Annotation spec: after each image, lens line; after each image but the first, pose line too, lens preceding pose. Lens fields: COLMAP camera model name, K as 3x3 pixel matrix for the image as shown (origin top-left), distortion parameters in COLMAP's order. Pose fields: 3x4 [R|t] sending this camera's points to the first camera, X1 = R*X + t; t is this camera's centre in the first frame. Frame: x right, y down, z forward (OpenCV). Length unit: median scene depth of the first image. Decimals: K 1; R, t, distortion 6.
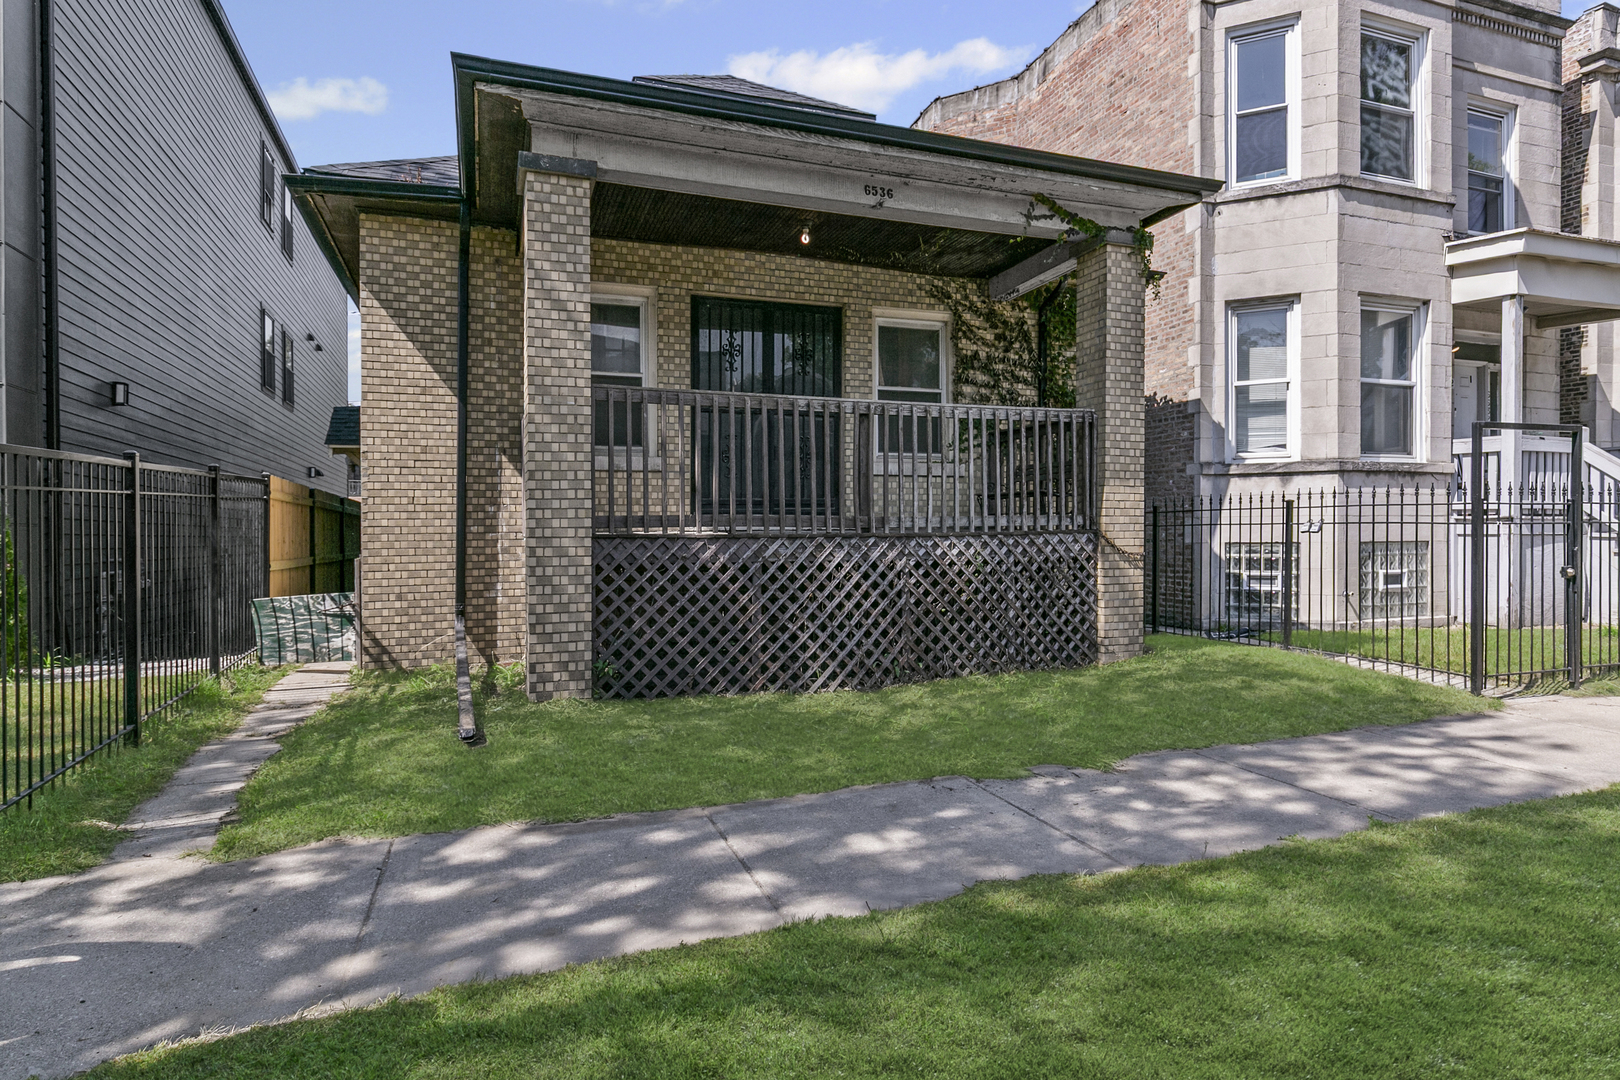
lens RADIAL K [[856.1, 0, 833.4], [0, 856.1, 540.8], [0, 0, 1]] dist [0.002171, -0.000795]
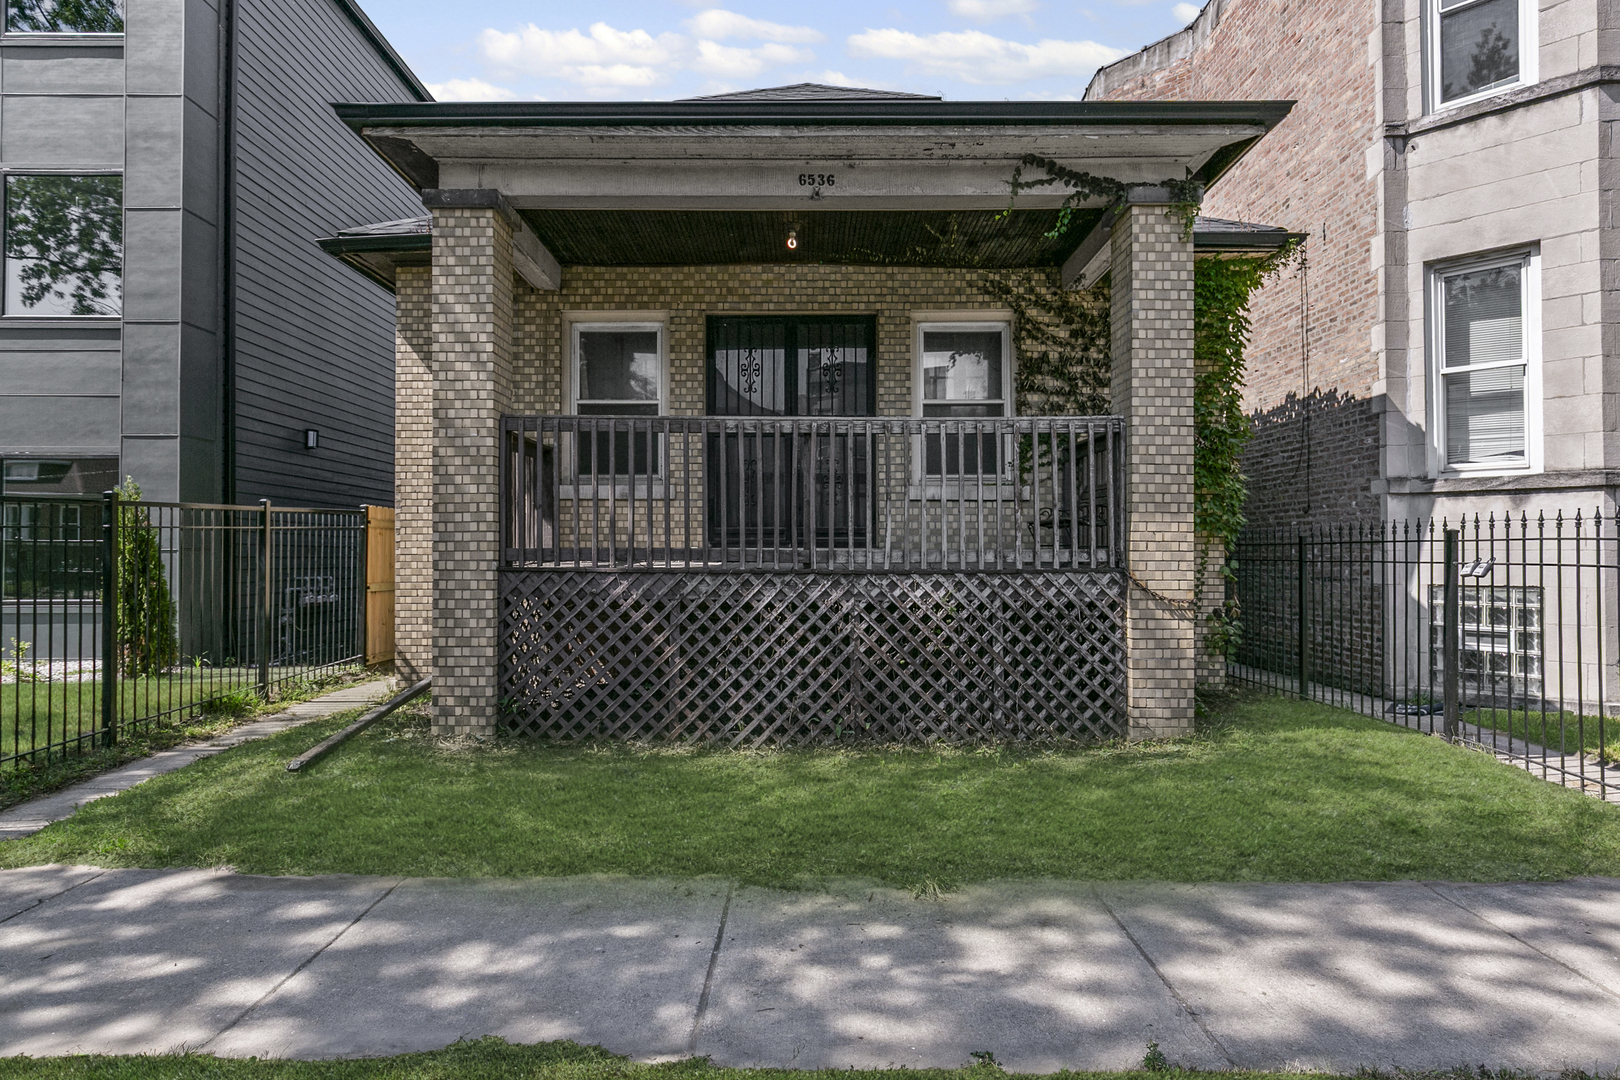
lens RADIAL K [[856.1, 0, 833.4], [0, 856.1, 540.8], [0, 0, 1]] dist [0.002171, -0.000795]
pose [[0.936658, 0.006071, -0.350193, 0.331395], [-0.014202, 0.999686, -0.020655, -0.018284], [0.349957, 0.024320, 0.936450, 0.170699]]
